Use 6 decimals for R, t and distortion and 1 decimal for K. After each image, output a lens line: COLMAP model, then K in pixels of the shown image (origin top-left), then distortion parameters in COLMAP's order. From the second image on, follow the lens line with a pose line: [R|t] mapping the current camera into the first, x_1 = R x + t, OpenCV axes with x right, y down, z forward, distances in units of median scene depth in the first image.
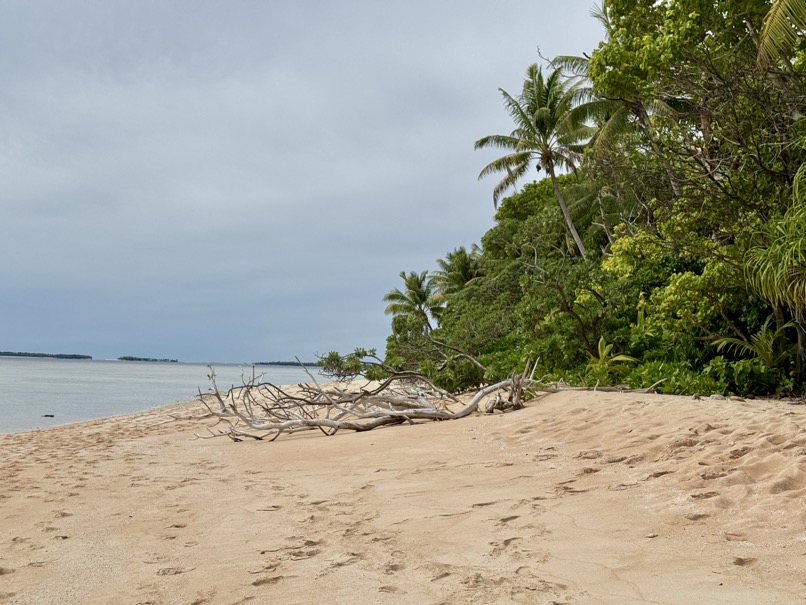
lens RADIAL K [[1100.4, 0, 403.0], [0, 1100.4, 302.5], [0, 0, 1]] dist [0.024632, 0.029110]
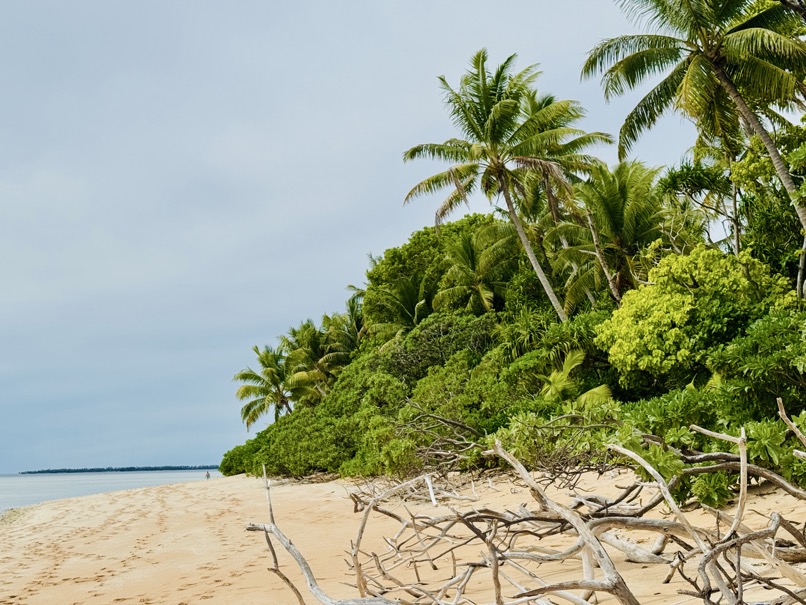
lens RADIAL K [[1100.4, 0, 403.0], [0, 1100.4, 302.5], [0, 0, 1]] dist [0.024632, 0.029110]
pose [[0.979690, -0.022476, 0.199256, -0.055996], [0.039379, 0.995913, -0.081281, 0.010946], [-0.196615, 0.087477, 0.976571, 0.180493]]
